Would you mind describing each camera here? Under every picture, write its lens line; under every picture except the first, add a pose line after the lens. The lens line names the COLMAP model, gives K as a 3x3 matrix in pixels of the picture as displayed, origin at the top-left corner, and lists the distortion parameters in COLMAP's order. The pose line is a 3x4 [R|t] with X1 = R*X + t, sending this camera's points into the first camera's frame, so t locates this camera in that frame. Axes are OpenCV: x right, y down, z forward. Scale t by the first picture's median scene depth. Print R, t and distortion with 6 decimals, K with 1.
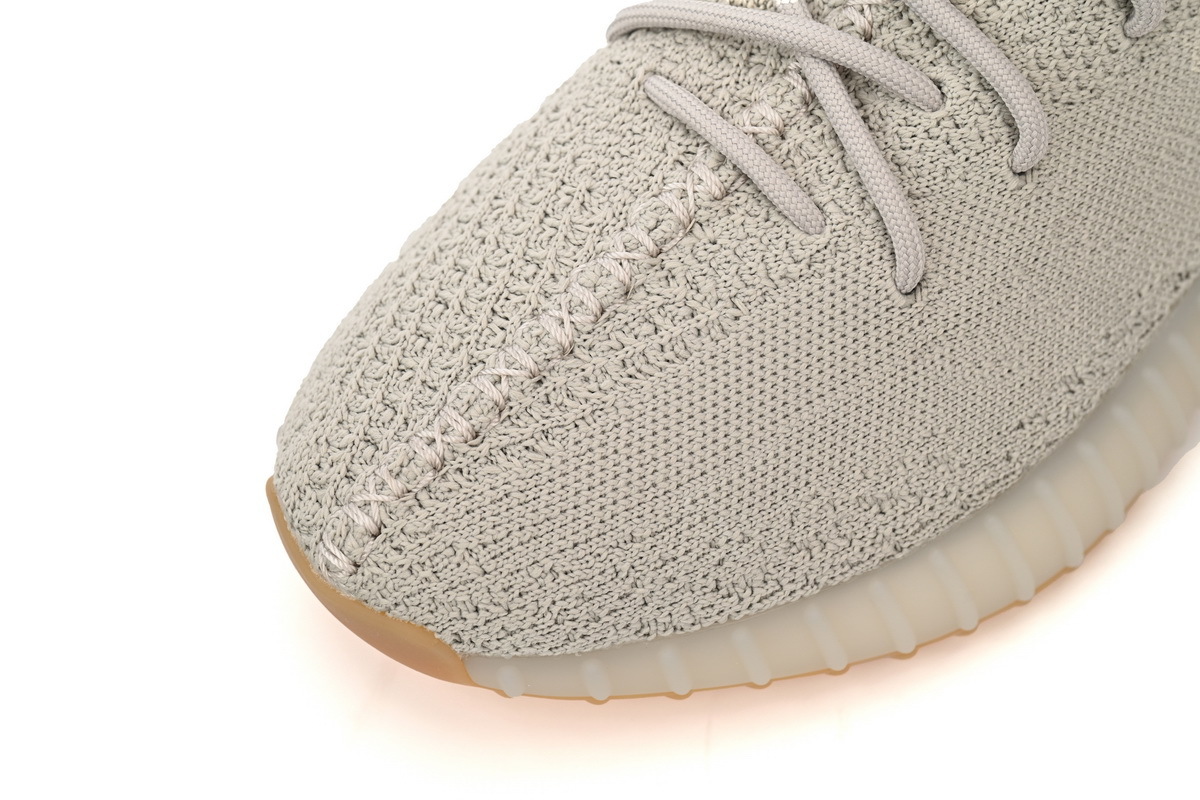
lens RADIAL K [[2883.2, 0, 600.5], [0, 2883.2, 400.6], [0, 0, 1]] dist [-0.012054, 0.000000]
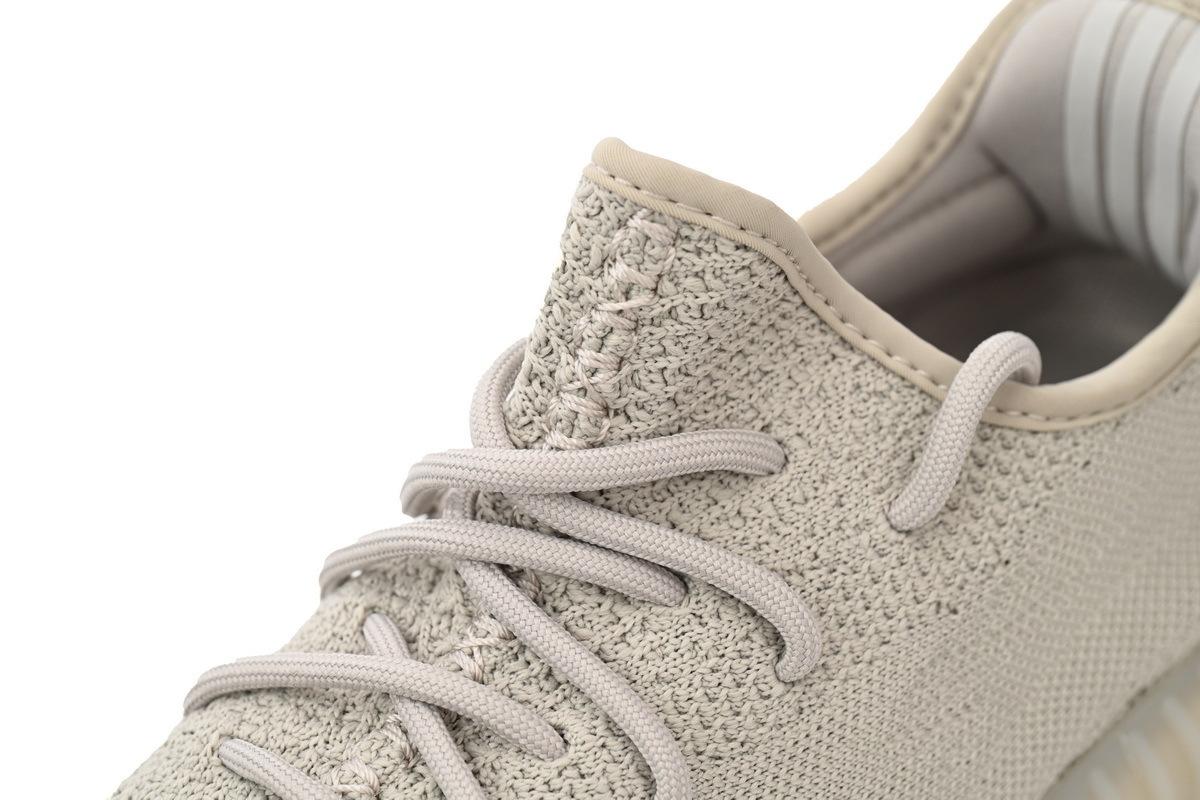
lens RADIAL K [[3119.5, 0, 599.7], [0, 3119.5, 398.8], [0, 0, 1]] dist [-0.004276, 0.000000]
pose [[0.998070, 0.000512, 0.062098, 0.071230], [0.023614, 0.921724, -0.387127, 0.155196], [-0.057436, 0.387846, 0.919933, 0.114770]]
